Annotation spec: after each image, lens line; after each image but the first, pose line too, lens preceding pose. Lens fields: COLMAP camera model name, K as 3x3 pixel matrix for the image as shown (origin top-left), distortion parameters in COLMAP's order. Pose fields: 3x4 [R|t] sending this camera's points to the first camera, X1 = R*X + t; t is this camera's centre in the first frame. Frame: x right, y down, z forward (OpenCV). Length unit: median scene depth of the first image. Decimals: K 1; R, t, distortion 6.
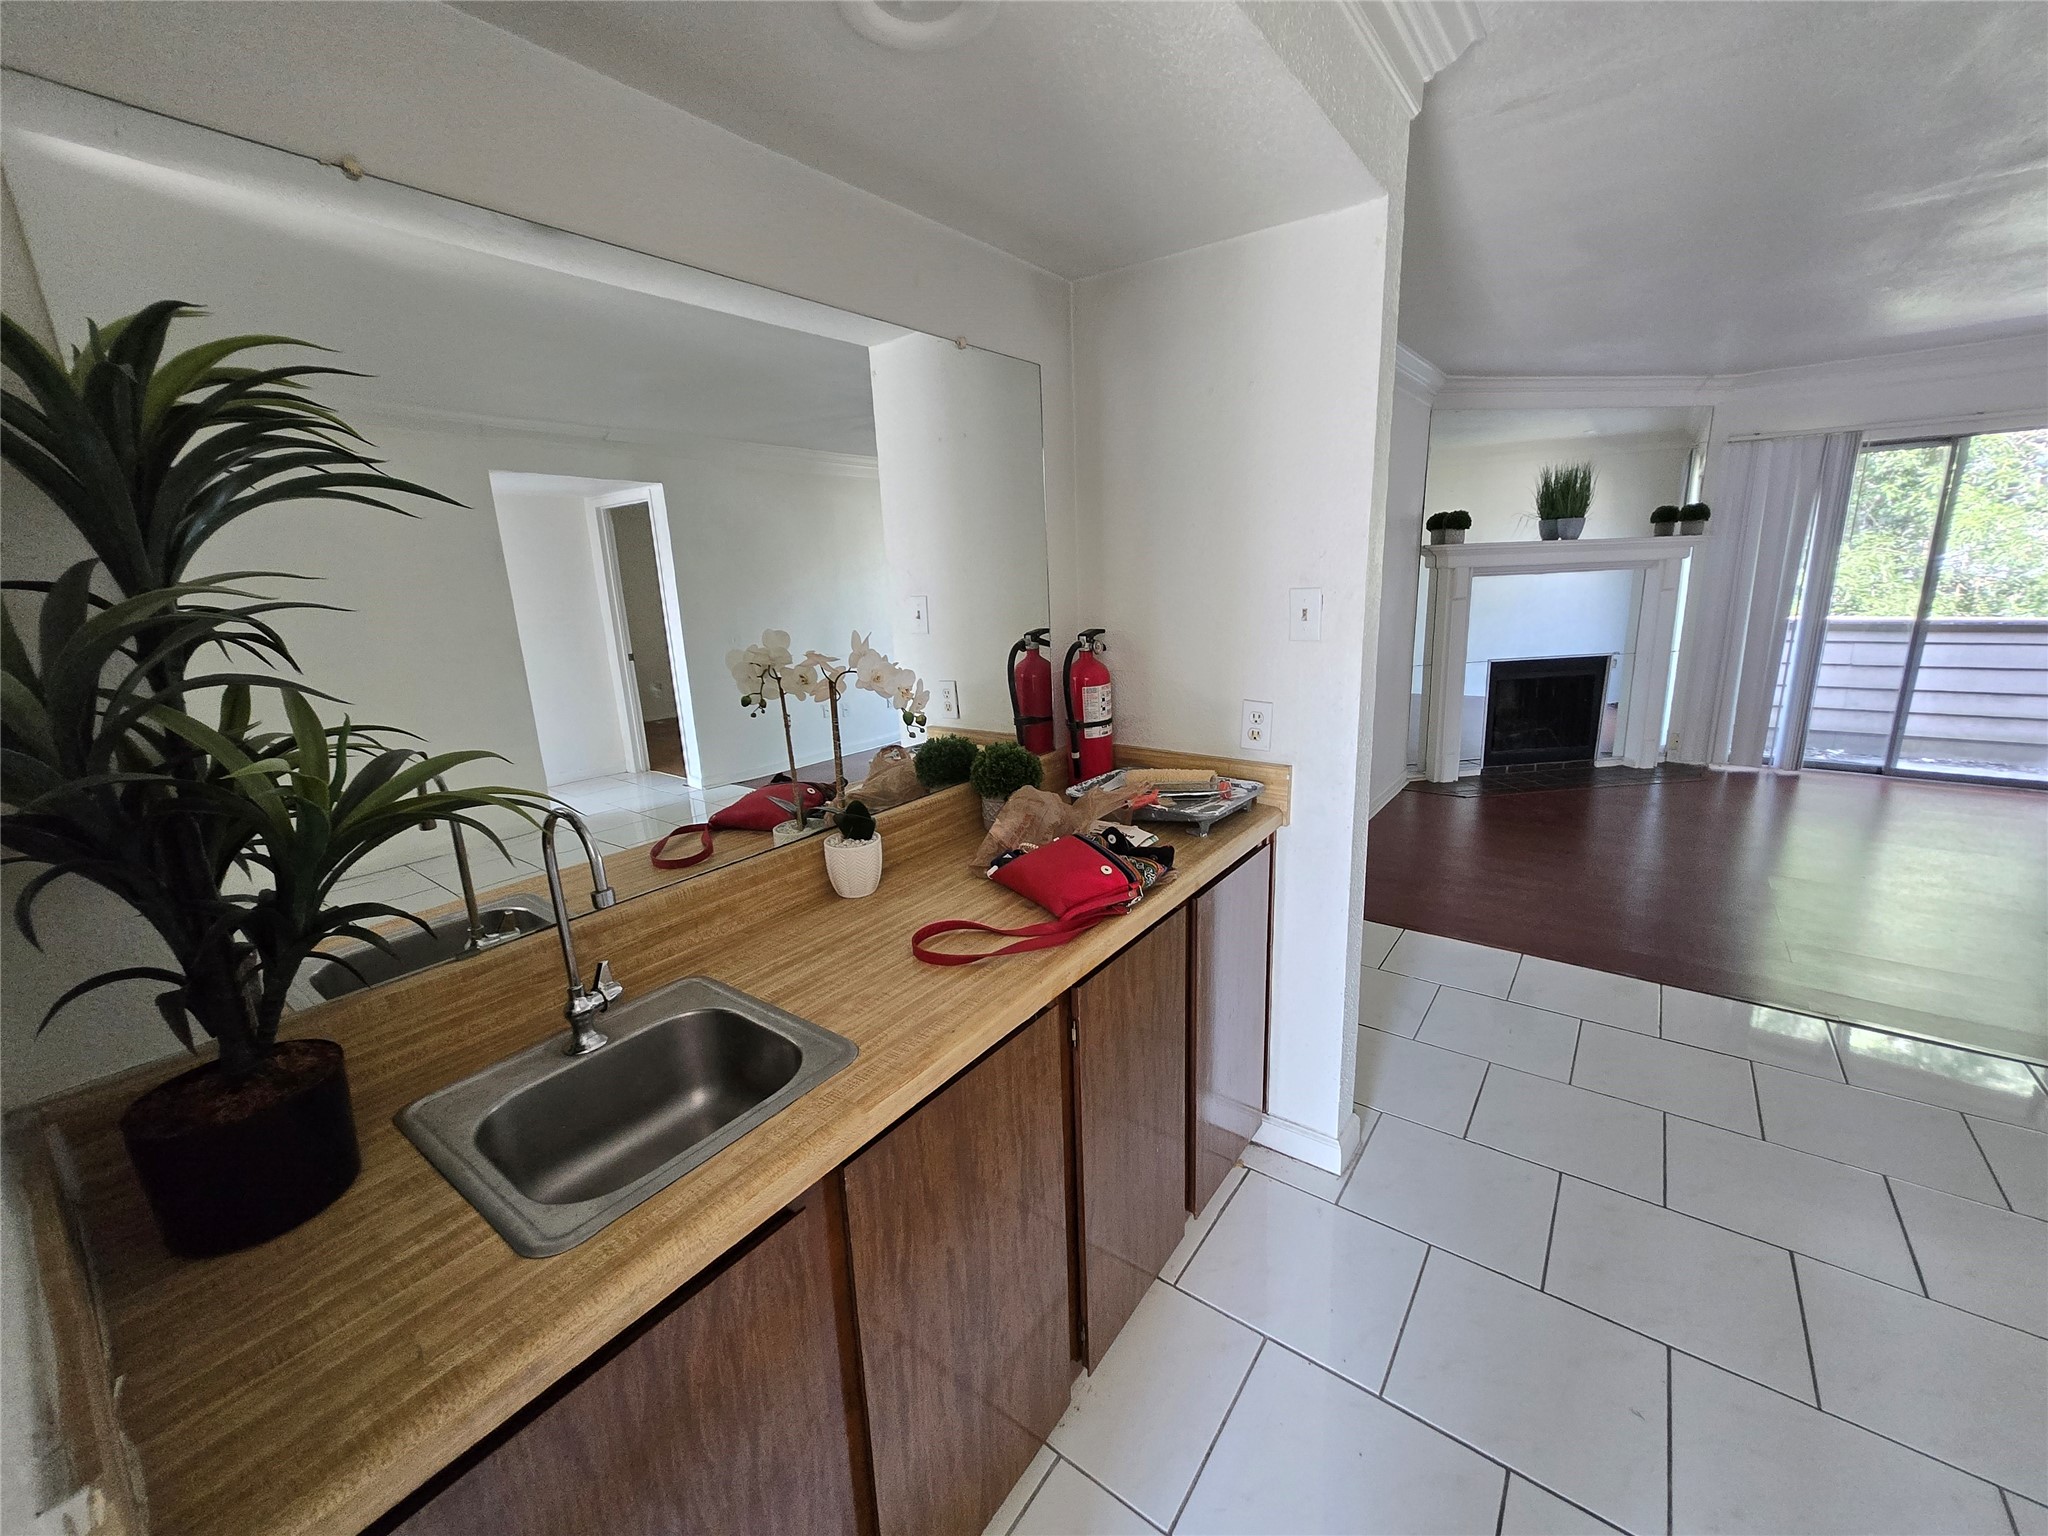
lens RADIAL K [[808.6, 0, 1024.4], [0, 808.6, 761.3], [0, 0, 1]] dist [-0.000595, 0.000299]
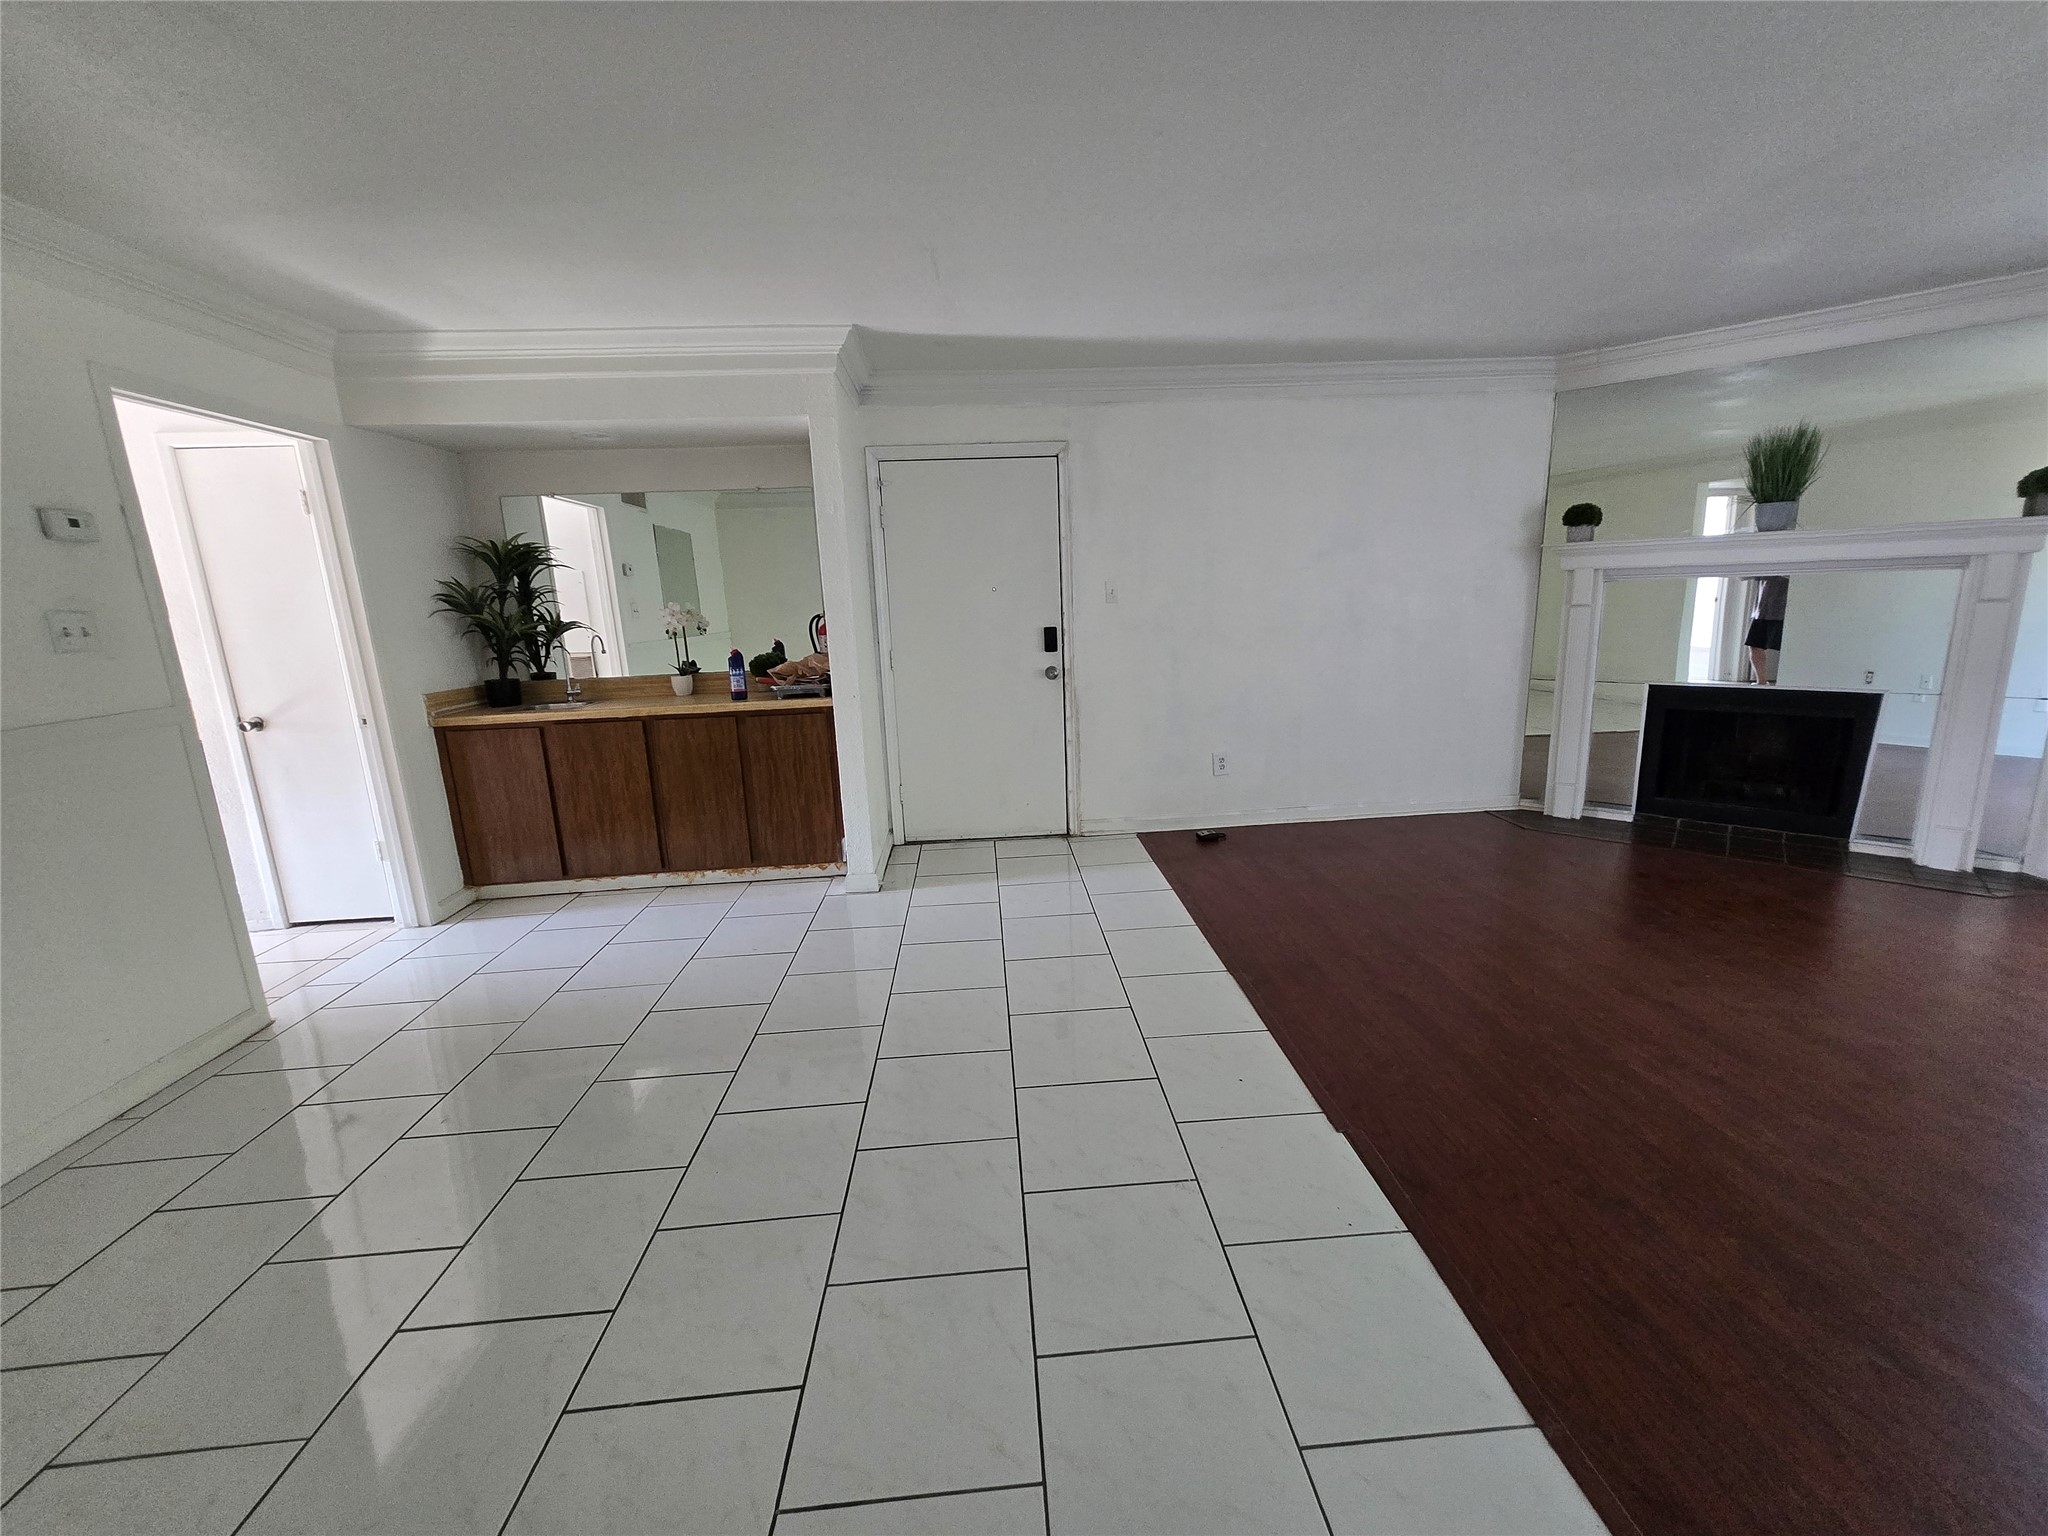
lens RADIAL K [[808.6, 0, 1024.4], [0, 808.6, 761.3], [0, 0, 1]] dist [-0.000595, 0.000299]
pose [[0.640560, 0.174842, -0.747739, 0.765767], [-0.158849, 0.982843, 0.093736, -0.021323], [0.751299, 0.058734, 0.657344, -0.006871]]
